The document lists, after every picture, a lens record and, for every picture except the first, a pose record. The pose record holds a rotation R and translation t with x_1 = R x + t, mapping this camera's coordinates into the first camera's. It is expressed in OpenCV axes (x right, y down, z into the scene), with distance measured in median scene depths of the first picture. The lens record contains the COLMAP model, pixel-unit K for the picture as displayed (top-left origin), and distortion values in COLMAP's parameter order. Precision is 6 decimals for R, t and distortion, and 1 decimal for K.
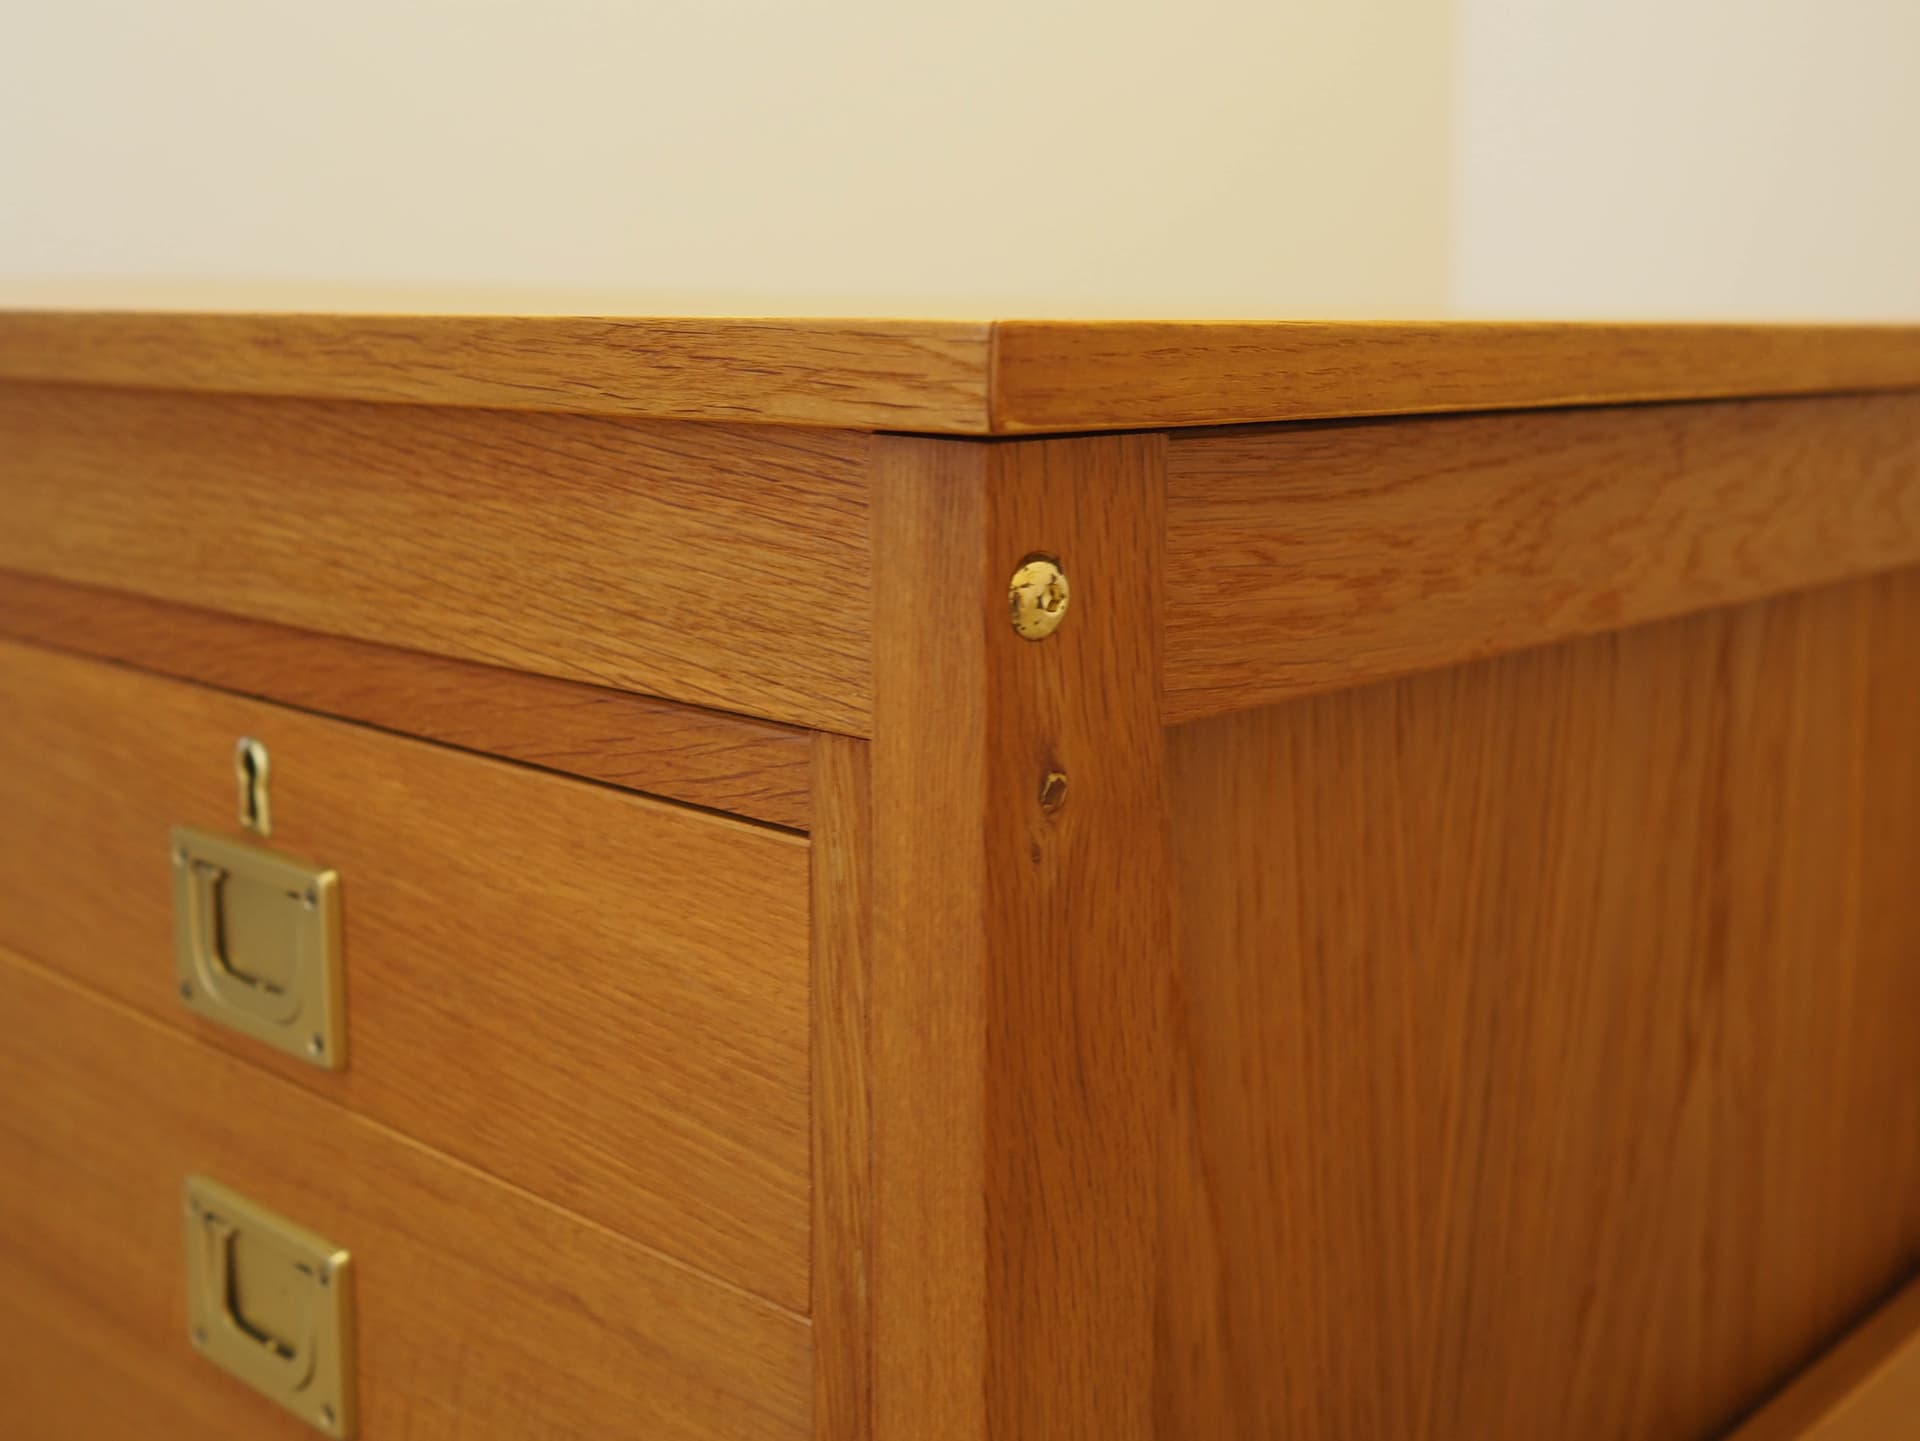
lens RADIAL K [[2919.9, 0, 973.9], [0, 2919.9, 722.4], [0, 0, 1]] dist [-0.011957, 0.000000]
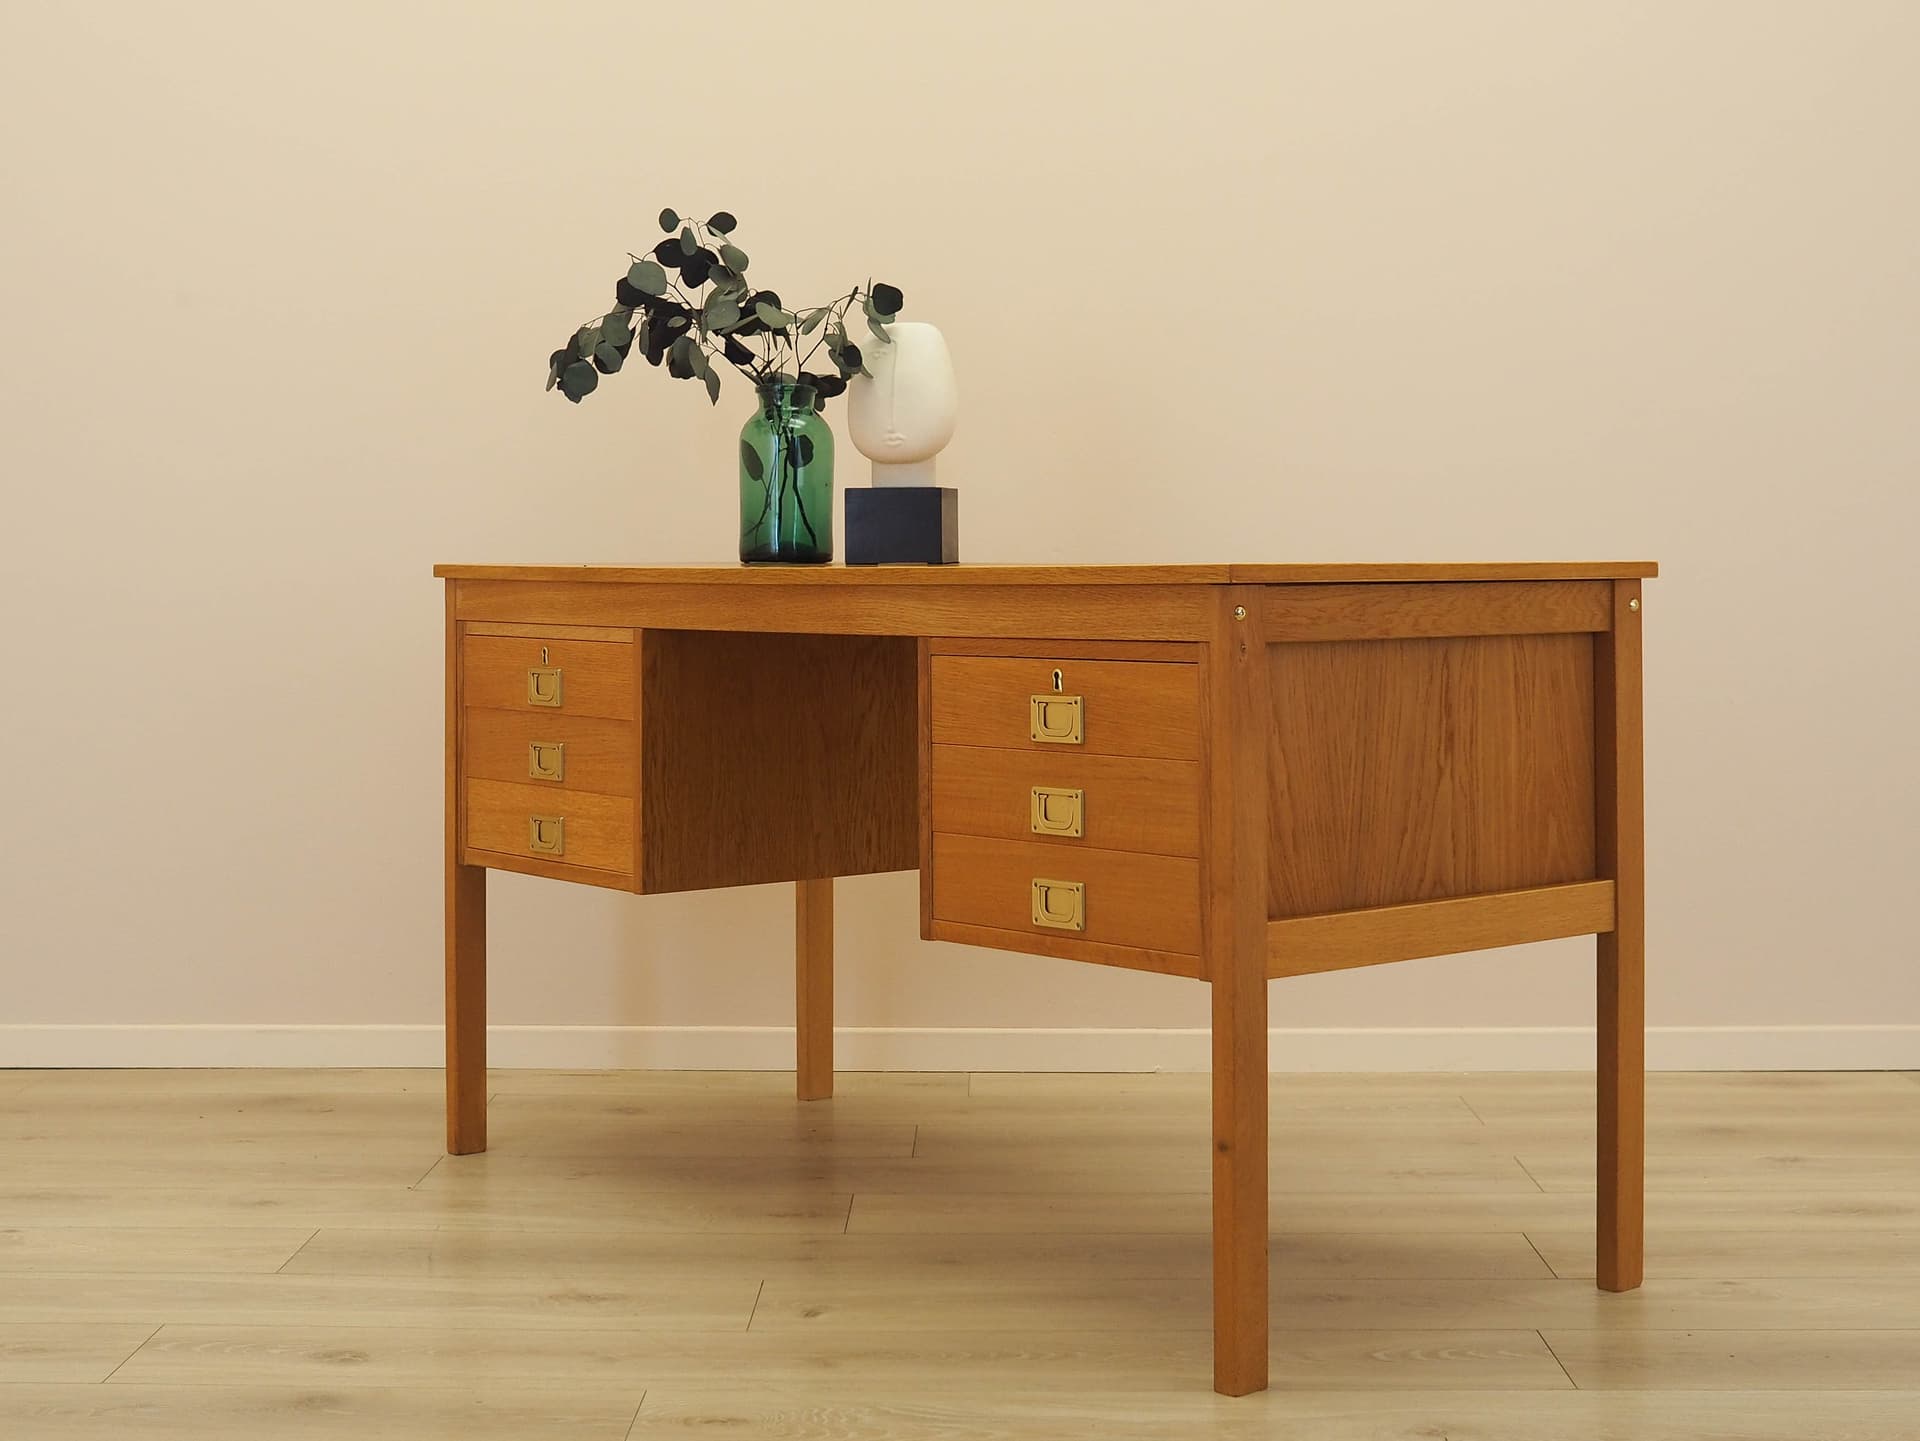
lens RADIAL K [[4085.2, 0, 959.2], [0, 4085.2, 723.5], [0, 0, 1]] dist [-0.002393, 0.000000]
pose [[0.996865, -0.014165, -0.077839, 0.070230], [0.005853, 0.994350, -0.105990, 0.759221], [0.078900, 0.105202, 0.991316, -5.178102]]
